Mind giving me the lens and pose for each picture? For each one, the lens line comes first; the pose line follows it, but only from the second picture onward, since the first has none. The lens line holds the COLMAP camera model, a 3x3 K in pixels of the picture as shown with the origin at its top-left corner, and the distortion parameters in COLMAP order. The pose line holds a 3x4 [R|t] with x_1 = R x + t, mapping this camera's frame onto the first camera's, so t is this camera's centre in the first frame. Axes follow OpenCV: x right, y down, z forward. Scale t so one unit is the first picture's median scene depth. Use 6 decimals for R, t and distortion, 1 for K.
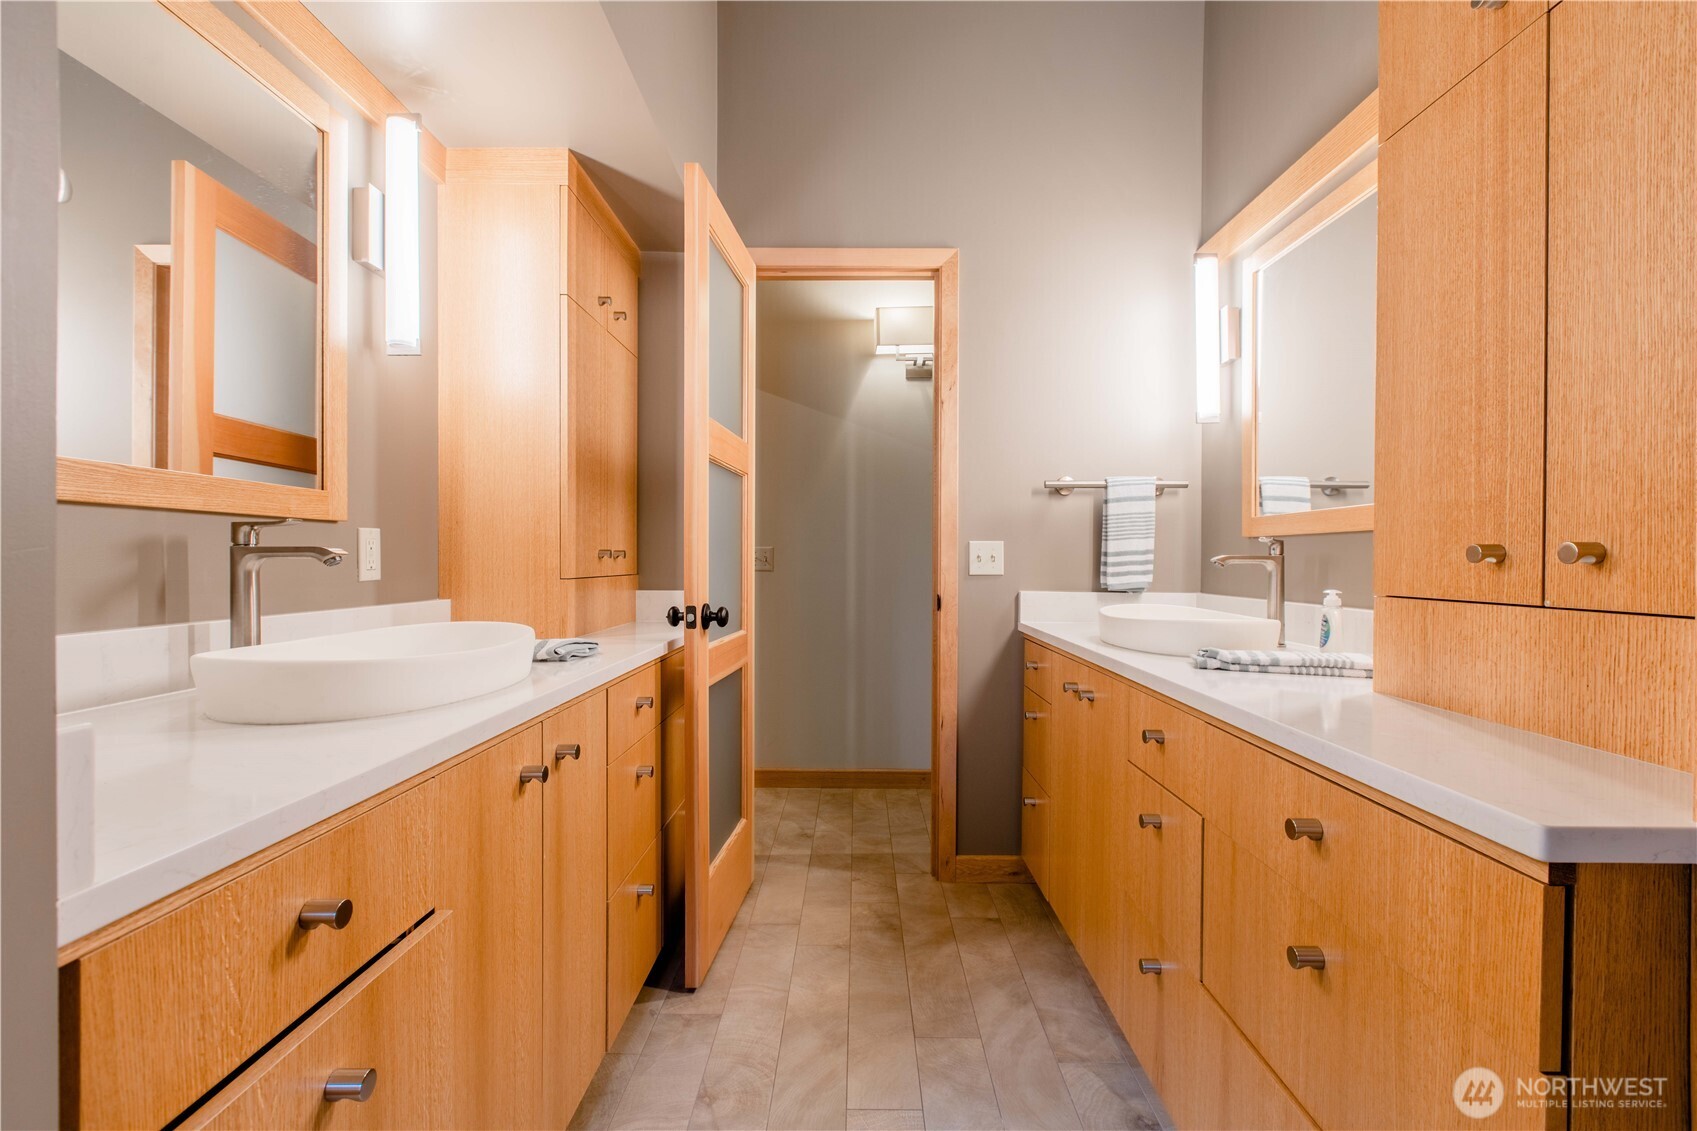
lens RADIAL K [[766.1, 0, 846.7], [0, 766.1, 565.1], [0, 0, 1]] dist [0.001918, -0.000002]
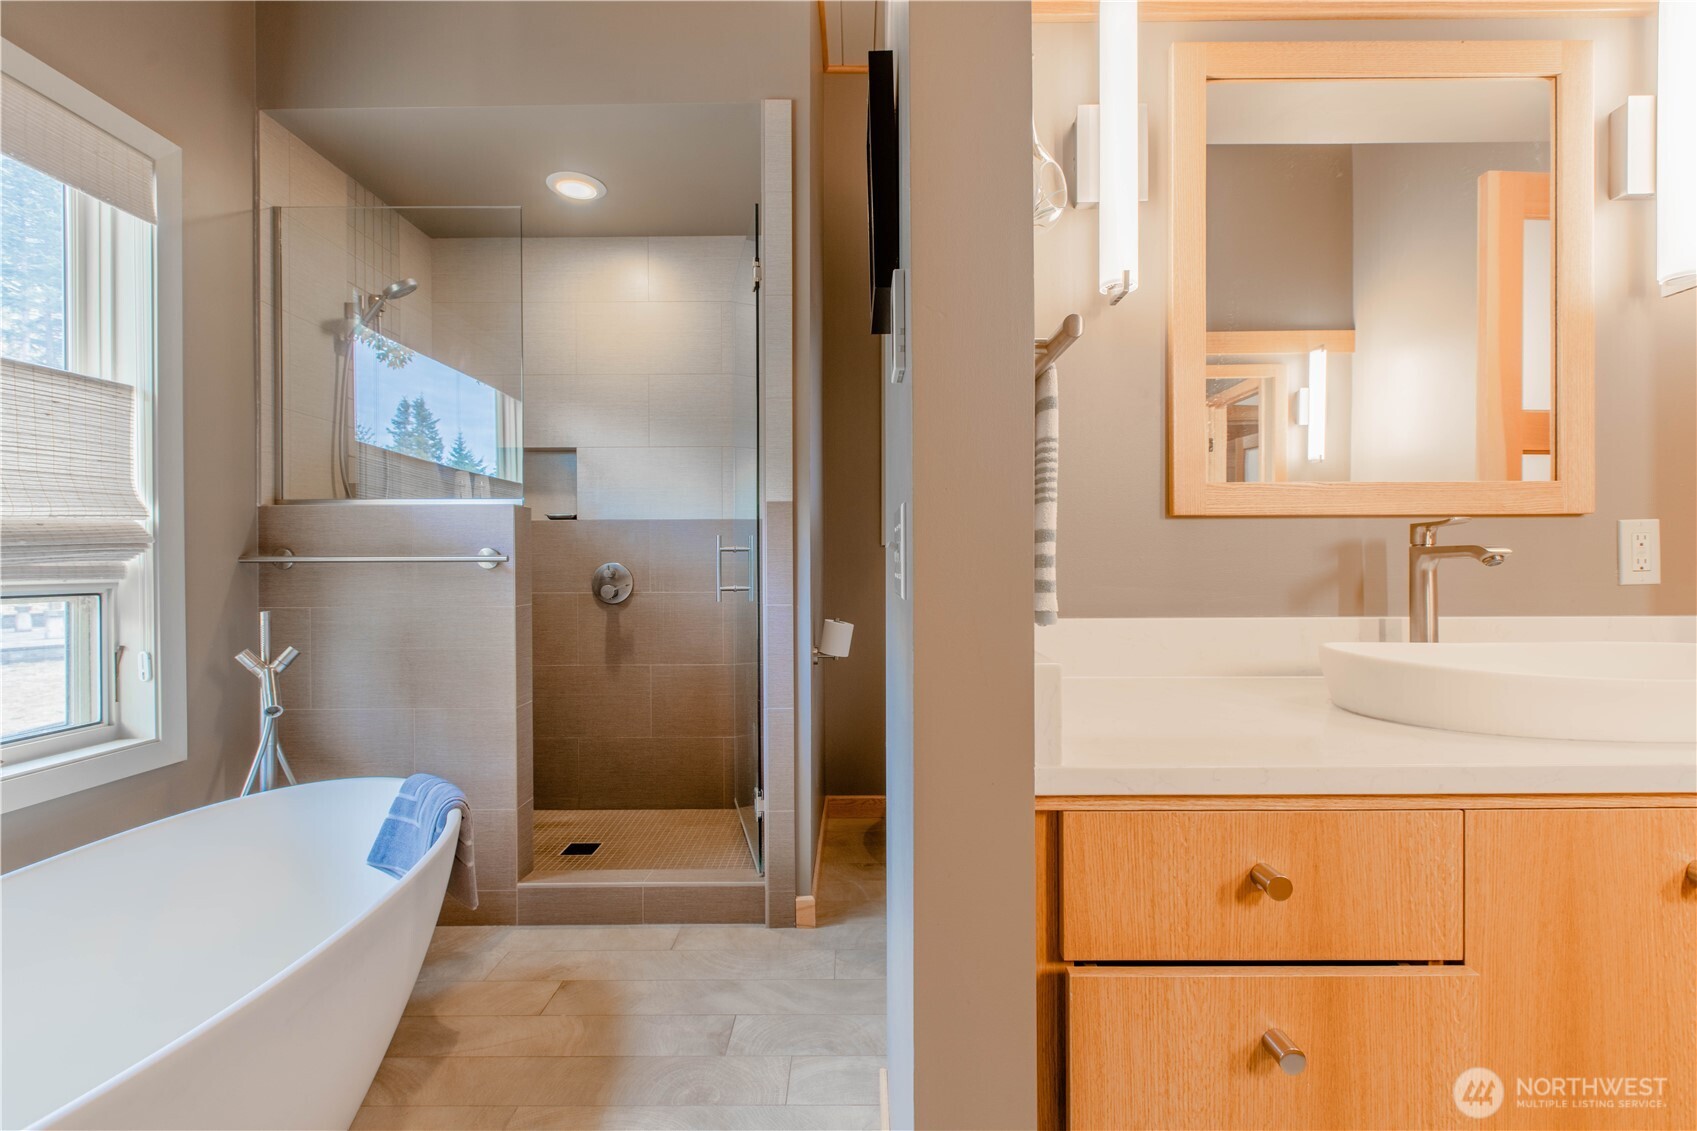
lens RADIAL K [[766.1, 0, 853.2], [0, 766.1, 561.4], [0, 0, 1]] dist [0.001918, -0.000002]
pose [[0.017679, 0.000381, -0.999844, 0.233505], [-0.003523, 0.999994, 0.000319, -0.002091], [0.999838, 0.003517, 0.017681, 0.214060]]
